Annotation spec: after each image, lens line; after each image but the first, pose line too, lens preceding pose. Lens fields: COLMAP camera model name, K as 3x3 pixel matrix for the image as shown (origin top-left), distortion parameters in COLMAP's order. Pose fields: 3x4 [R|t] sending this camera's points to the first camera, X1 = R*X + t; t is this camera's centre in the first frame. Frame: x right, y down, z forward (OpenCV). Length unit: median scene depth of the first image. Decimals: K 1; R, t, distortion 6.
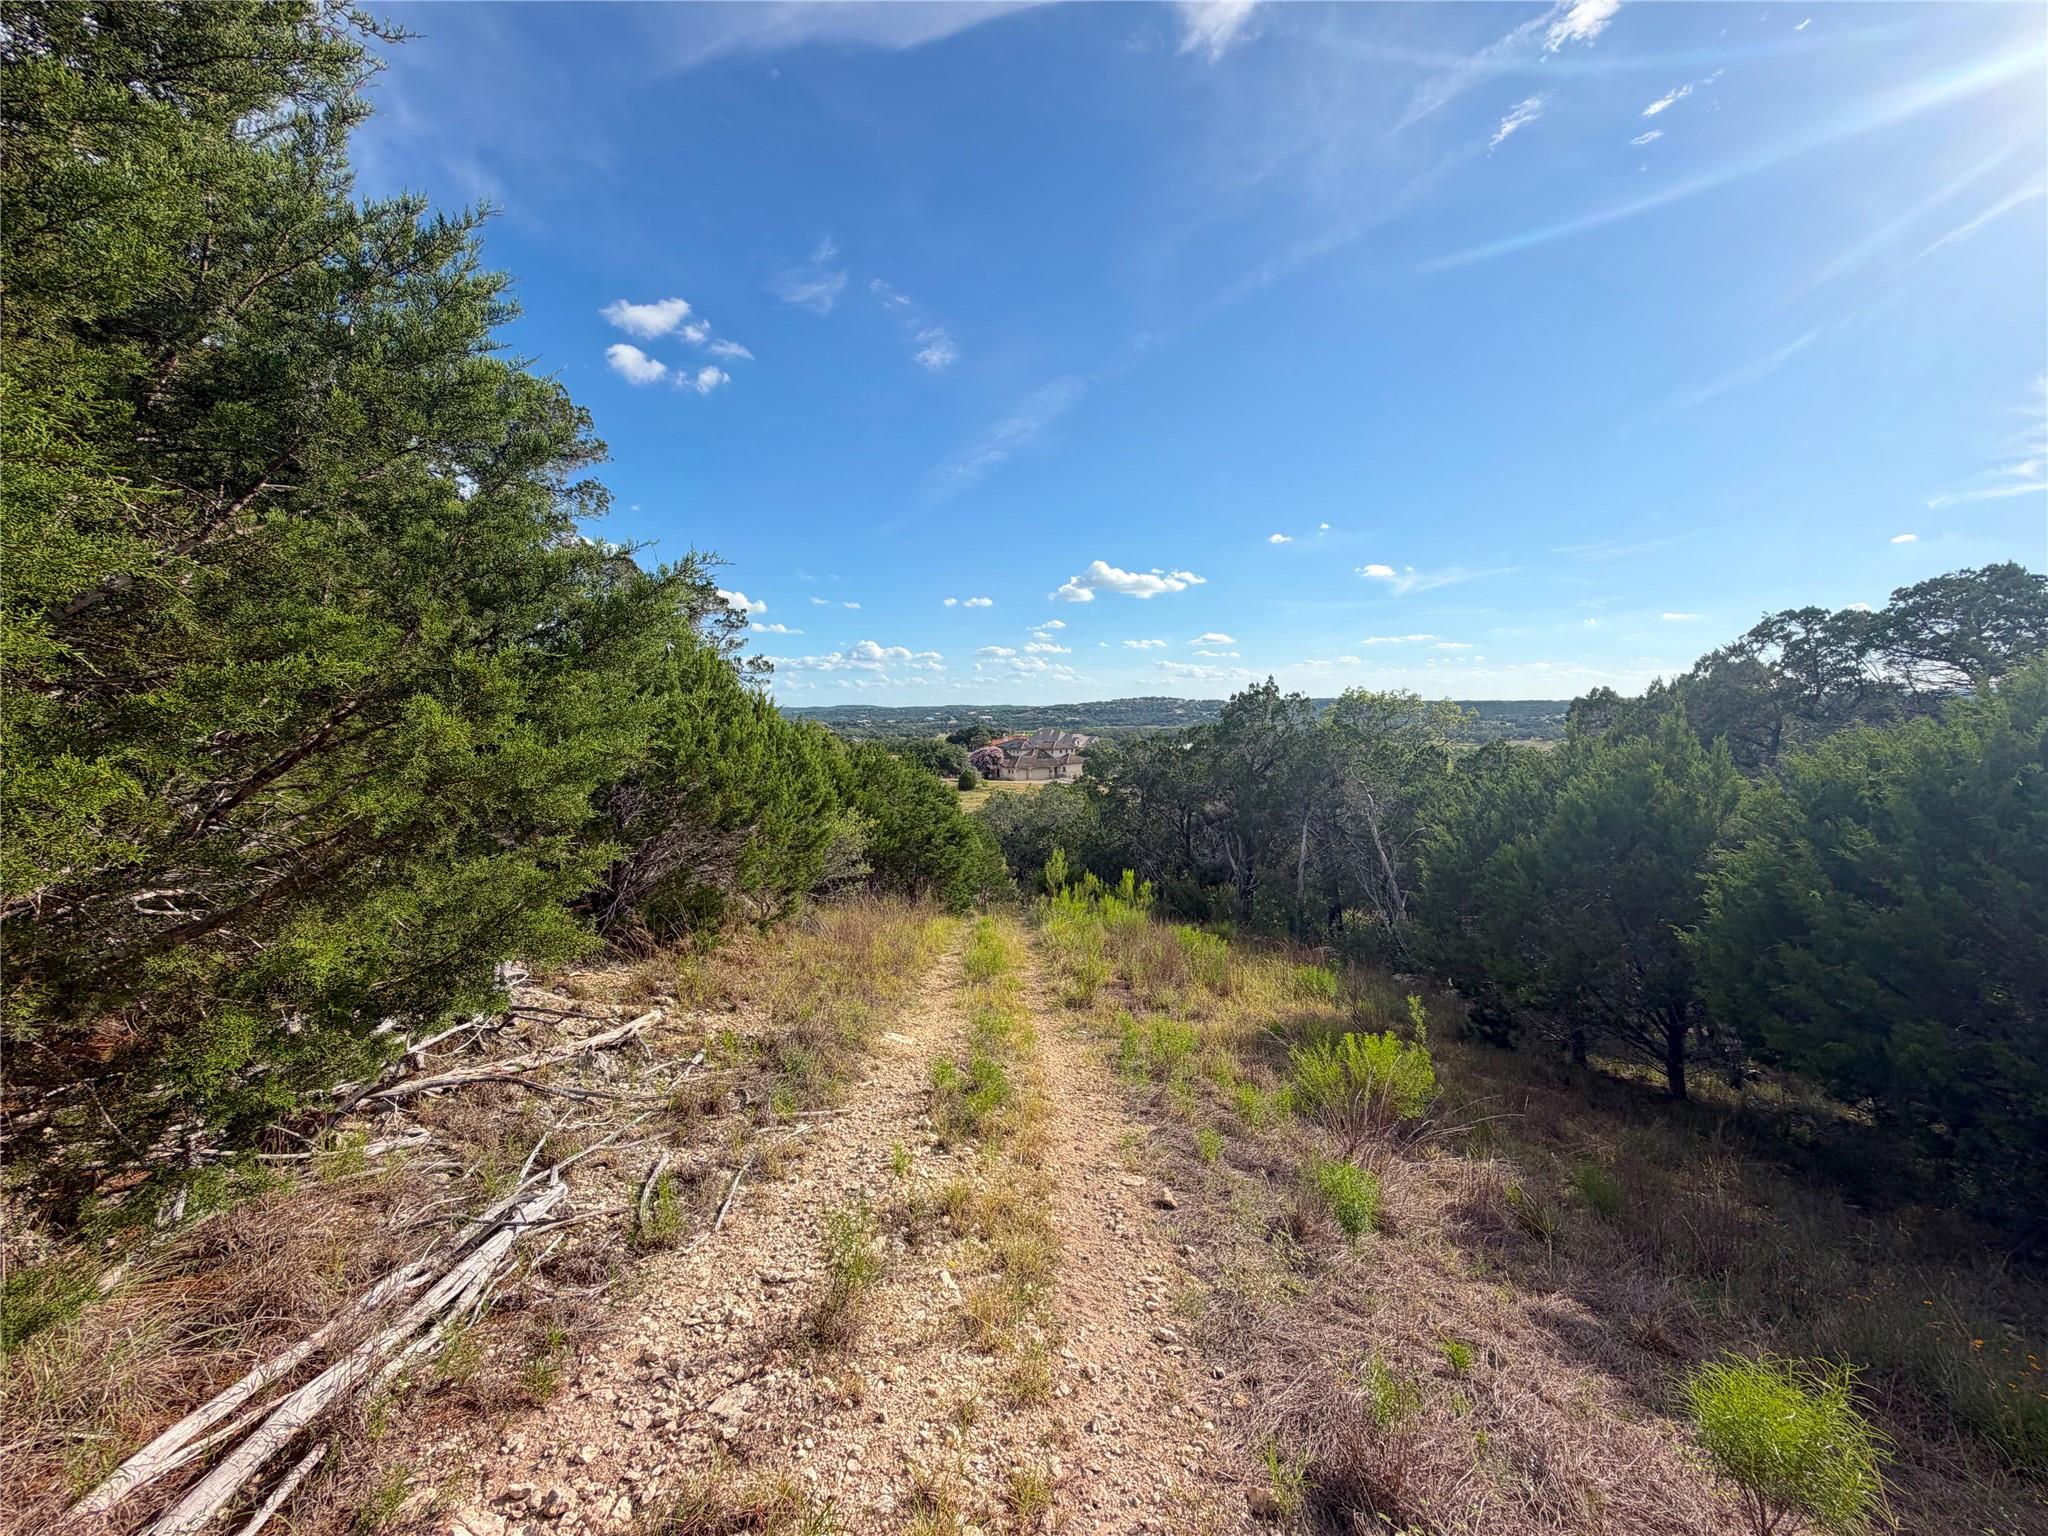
lens RADIAL K [[807.0, 0, 1020.8], [0, 807.0, 766.7], [0, 0, 1]] dist [-0.001364, 0.000366]
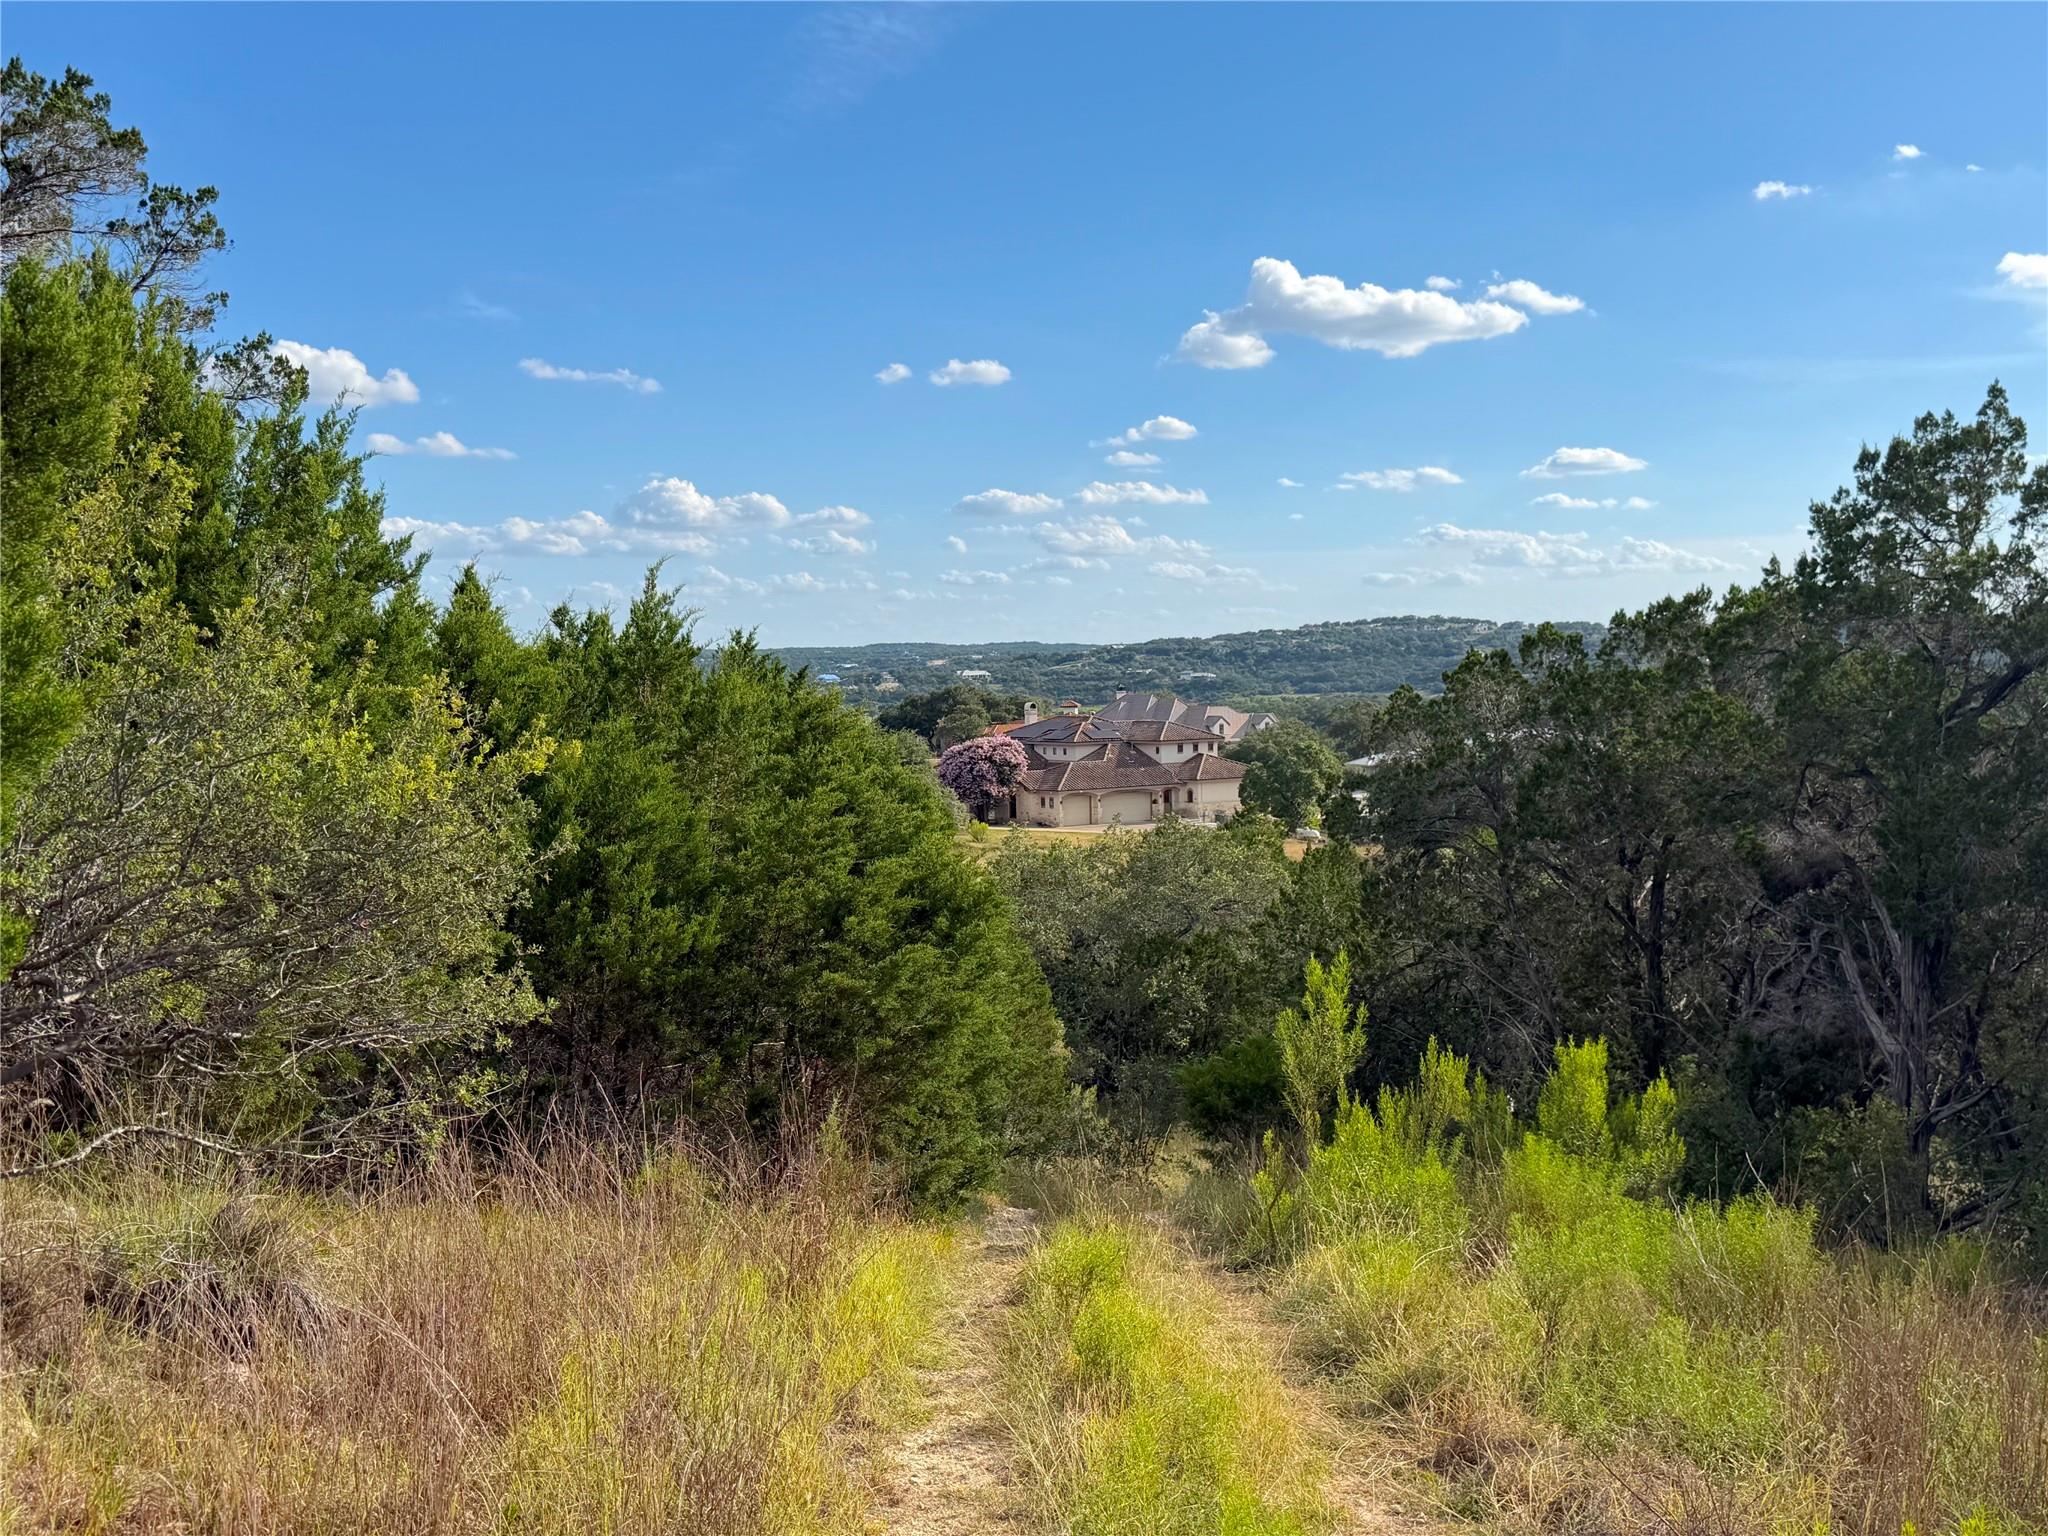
lens RADIAL K [[2115.4, 0, 1024.0], [0, 2115.4, 768.0], [0, 0, 1]] dist [0.159315, -0.419830]
pose [[0.999770, -0.006880, -0.020324, -0.037376], [0.006598, 0.999881, -0.013920, 0.048981], [0.020418, 0.013783, 0.999697, 0.307129]]
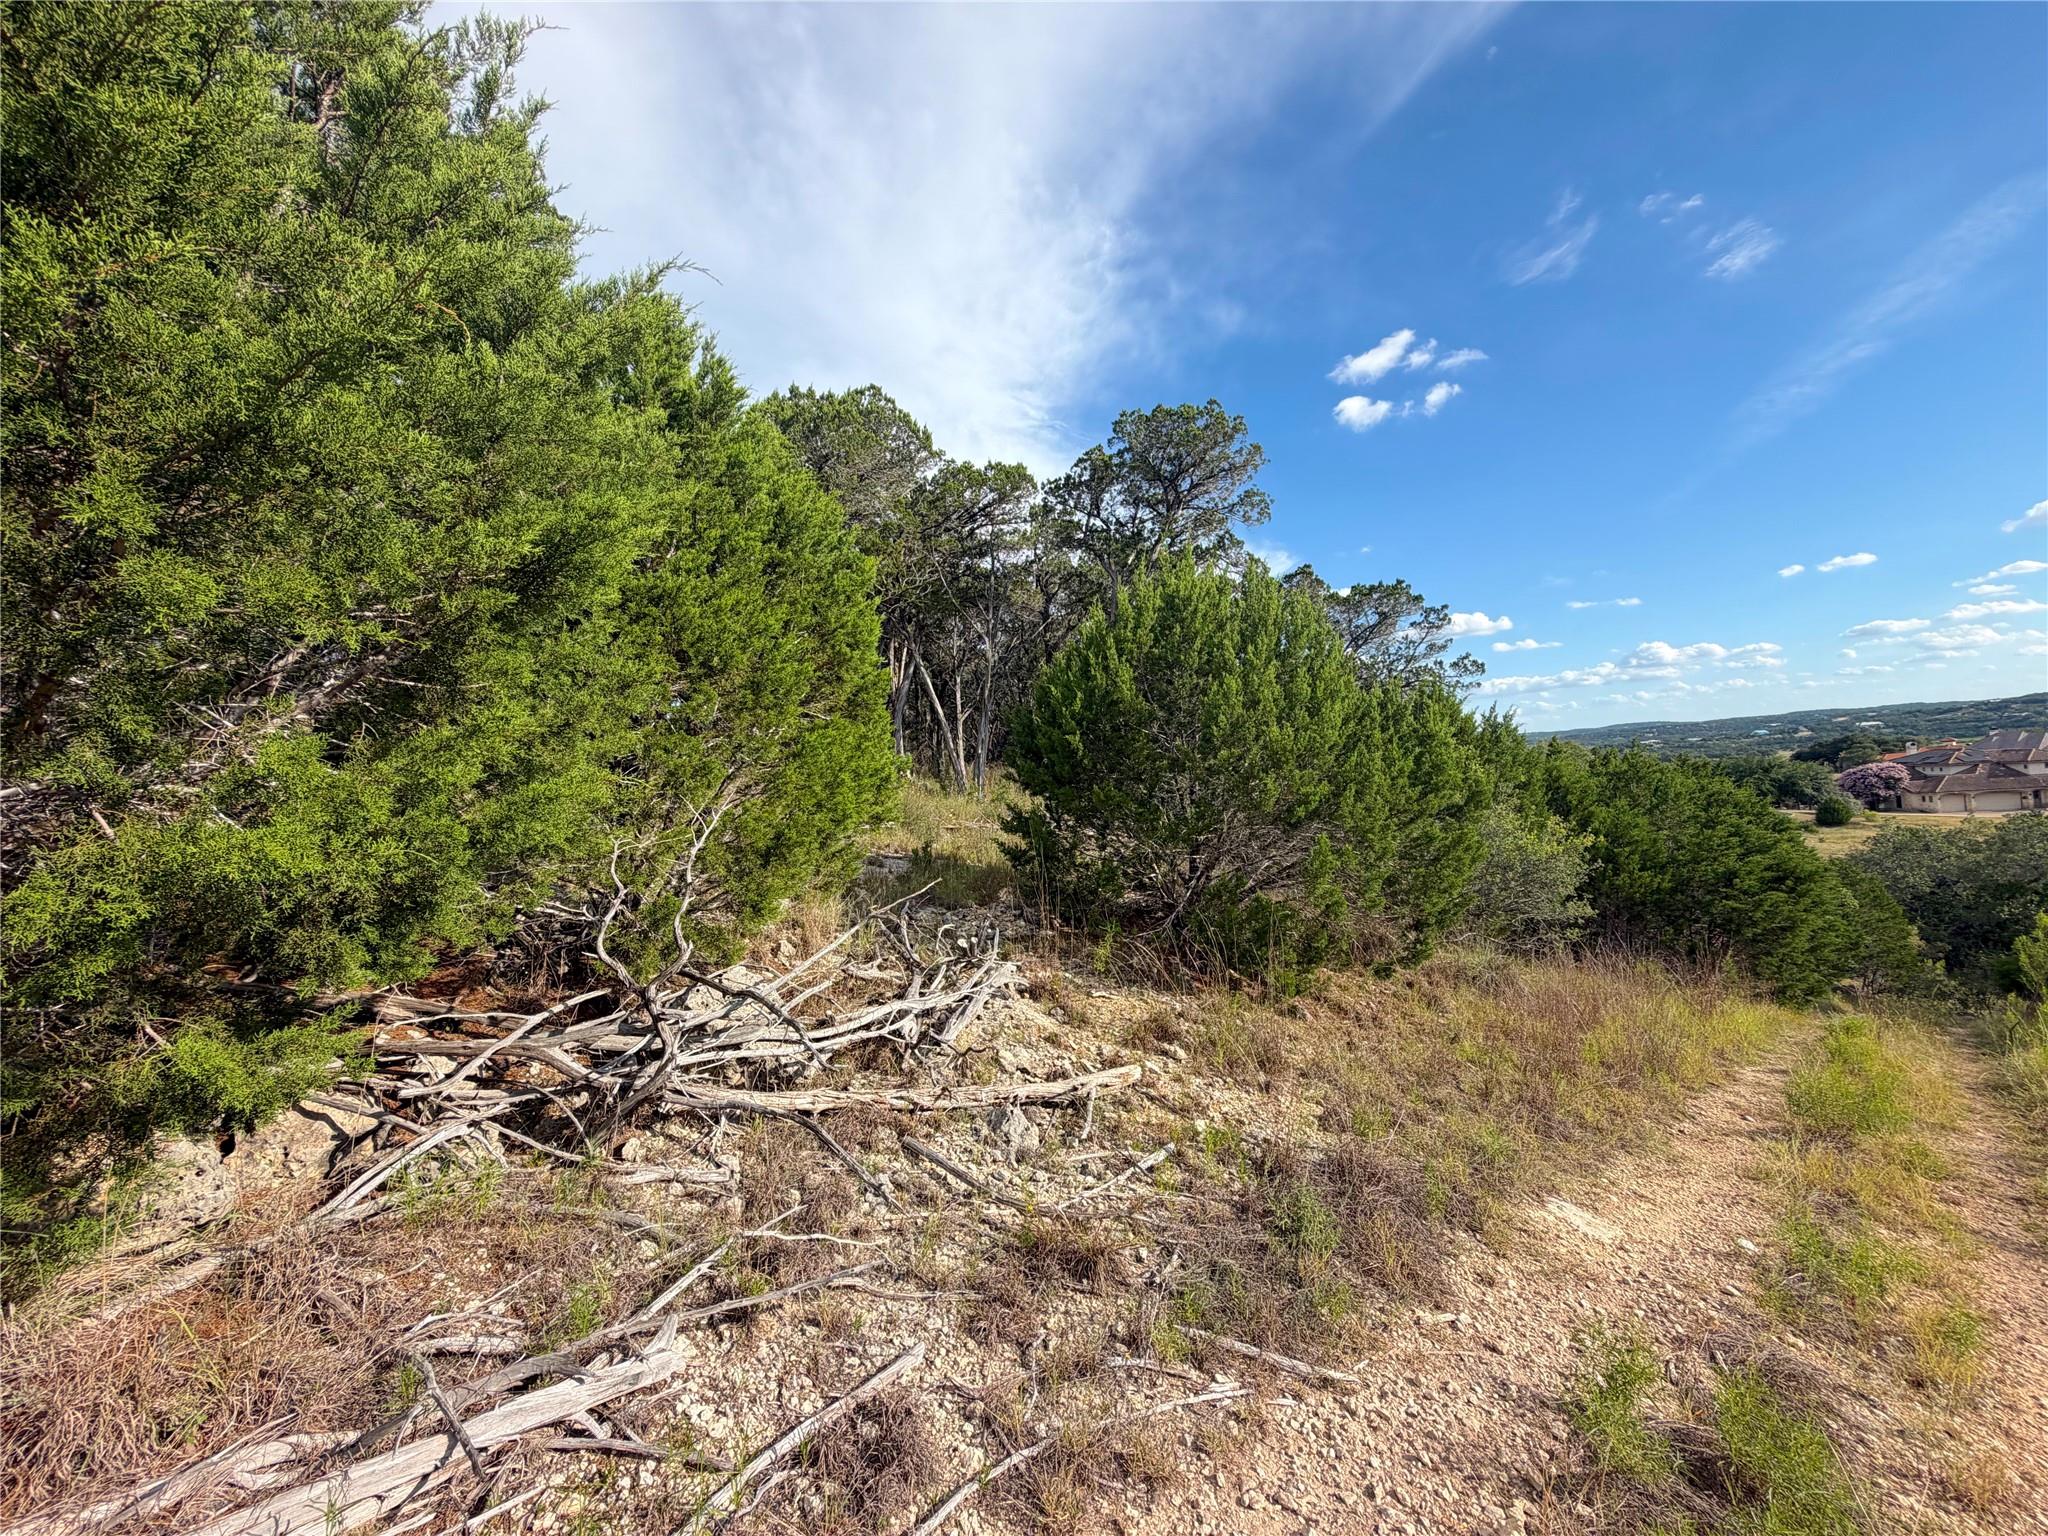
lens RADIAL K [[807.0, 0, 1020.8], [0, 807.0, 766.7], [0, 0, 1]] dist [-0.001364, 0.000366]
pose [[0.655164, -0.045807, -0.754097, 0.006861], [0.013707, 0.998717, -0.048758, 0.021524], [0.755363, 0.021608, 0.654951, 0.130076]]
